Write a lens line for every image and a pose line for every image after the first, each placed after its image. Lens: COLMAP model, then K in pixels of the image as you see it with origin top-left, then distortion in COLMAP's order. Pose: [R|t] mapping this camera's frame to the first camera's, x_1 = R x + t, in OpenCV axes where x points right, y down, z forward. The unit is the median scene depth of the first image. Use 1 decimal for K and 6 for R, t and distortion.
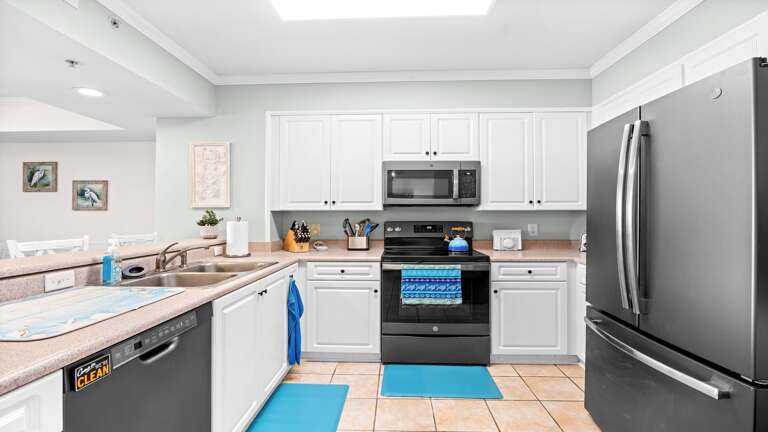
lens RADIAL K [[351.8, 0, 370.3], [0, 351.8, 212.3], [0, 0, 1]] dist [-0.009736, 0.001495]
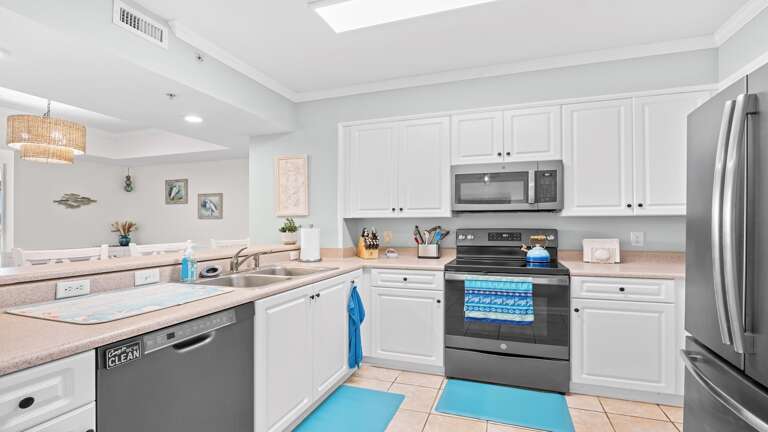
lens RADIAL K [[351.8, 0, 383.6], [0, 351.8, 222.1], [0, 0, 1]] dist [-0.009736, 0.001495]
pose [[0.958987, -0.003223, -0.283433, 0.146564], [0.005396, 0.999962, 0.006886, 0.000586], [0.283400, -0.008133, 0.958967, 0.040820]]
